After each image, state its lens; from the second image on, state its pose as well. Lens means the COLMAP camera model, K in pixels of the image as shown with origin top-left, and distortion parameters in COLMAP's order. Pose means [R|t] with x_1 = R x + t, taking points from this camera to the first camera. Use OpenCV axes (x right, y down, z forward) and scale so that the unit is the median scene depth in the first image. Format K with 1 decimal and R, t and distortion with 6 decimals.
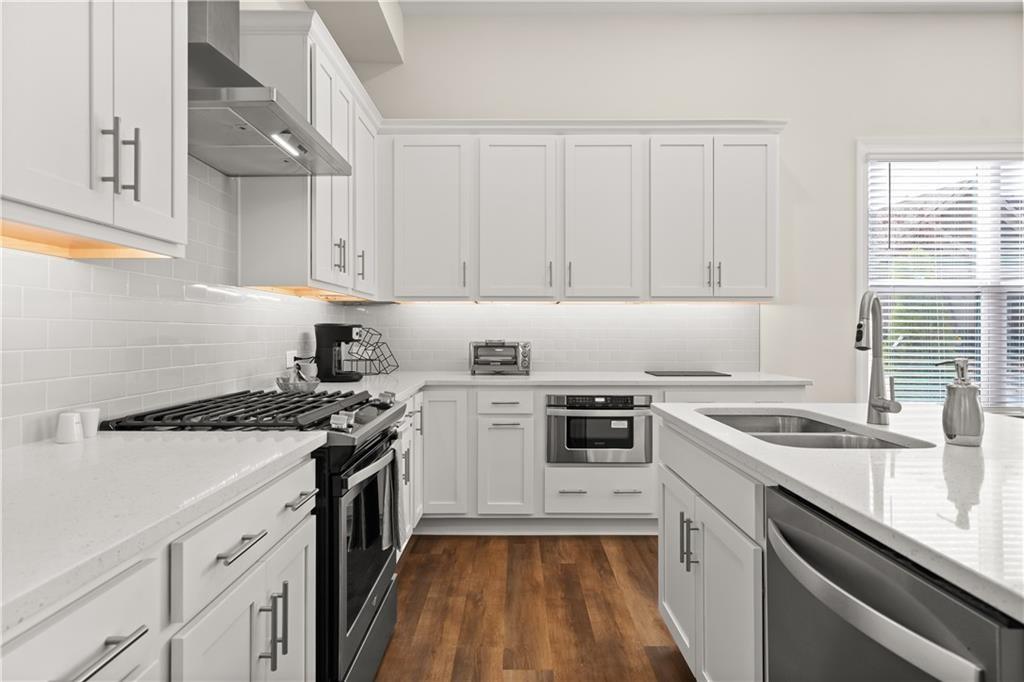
lens RADIAL K [[578.2, 0, 511.5], [0, 578.2, 329.2], [0, 0, 1]] dist [0.006739, 0.000021]
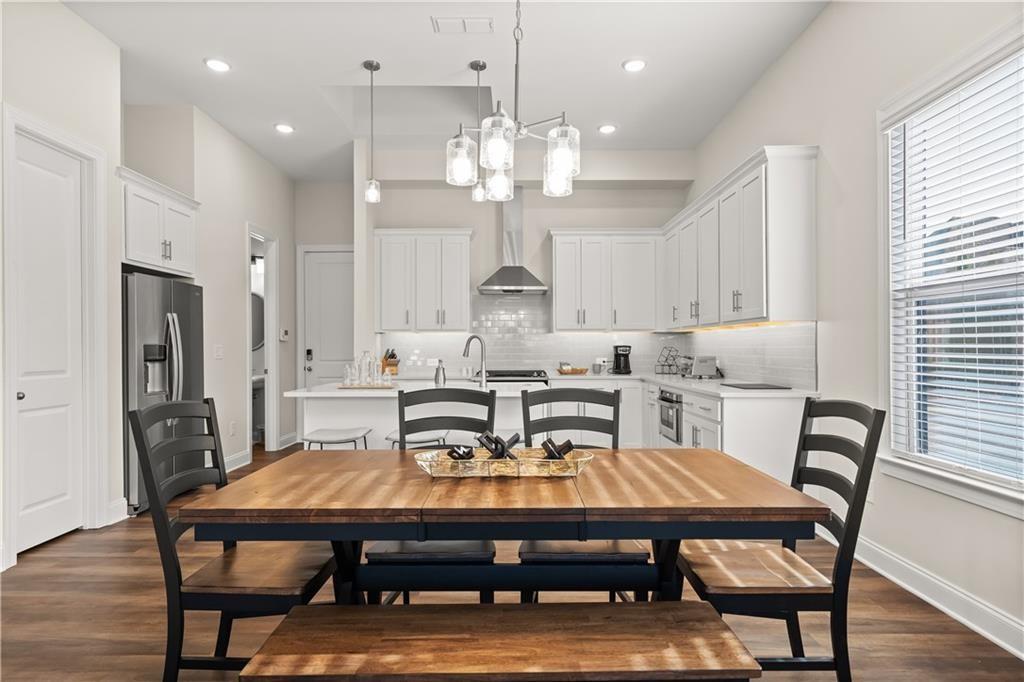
lens RADIAL K [[563.7, 0, 516.9], [0, 563.7, 347.3], [0, 0, 1]] dist [0.000726, 0.001789]
pose [[0.011408, -0.001671, -0.999934, 1.706215], [0.005585, 0.999983, -0.001608, -0.002036], [0.999919, -0.005567, 0.011417, 0.623938]]
